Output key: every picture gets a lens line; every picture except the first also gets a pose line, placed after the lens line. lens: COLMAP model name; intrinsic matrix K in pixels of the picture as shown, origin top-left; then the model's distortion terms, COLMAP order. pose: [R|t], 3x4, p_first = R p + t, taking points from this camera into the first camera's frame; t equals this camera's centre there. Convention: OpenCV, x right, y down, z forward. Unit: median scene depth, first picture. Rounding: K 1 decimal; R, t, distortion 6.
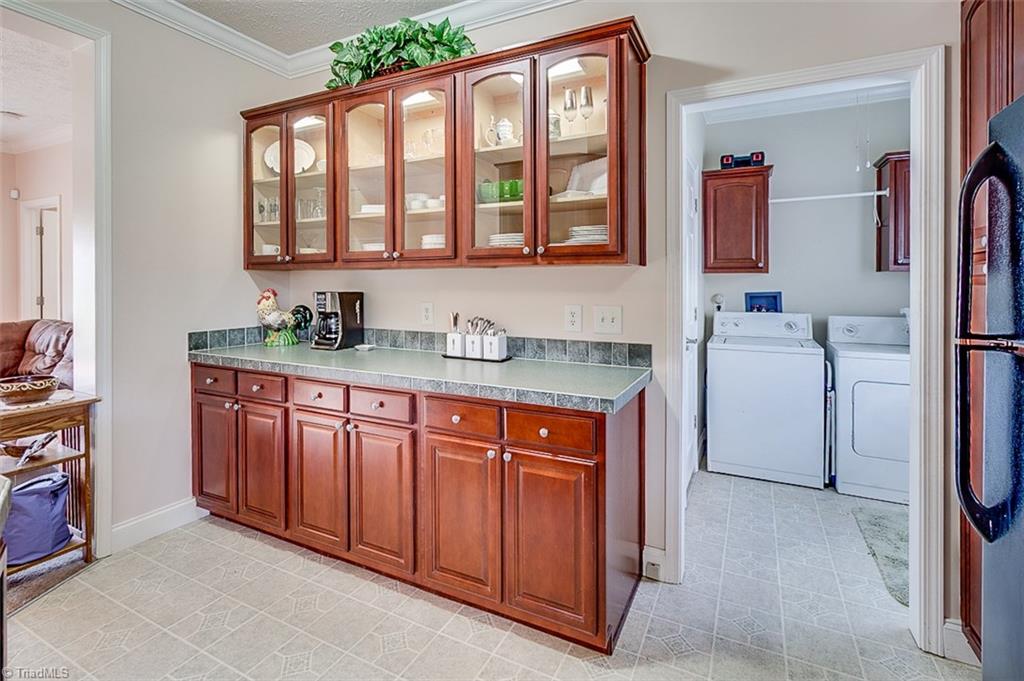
lens RADIAL K [[475.6, 0, 515.6], [0, 475.6, 291.0], [0, 0, 1]] dist [-0.013226, 0.001612]
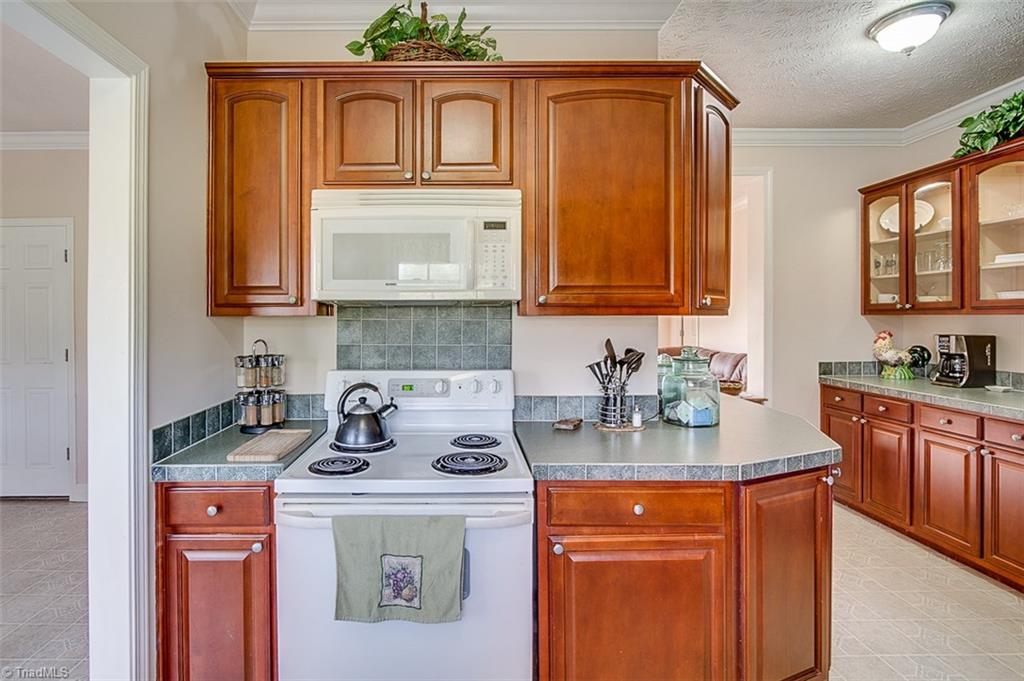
lens RADIAL K [[475.6, 0, 486.3], [0, 475.6, 322.4], [0, 0, 1]] dist [-0.013226, 0.001612]
pose [[0.446783, 0.002753, -0.894638, 0.106832], [-0.007041, 0.999975, -0.000439, -0.020167], [0.894614, 0.006496, 0.446792, -0.484094]]
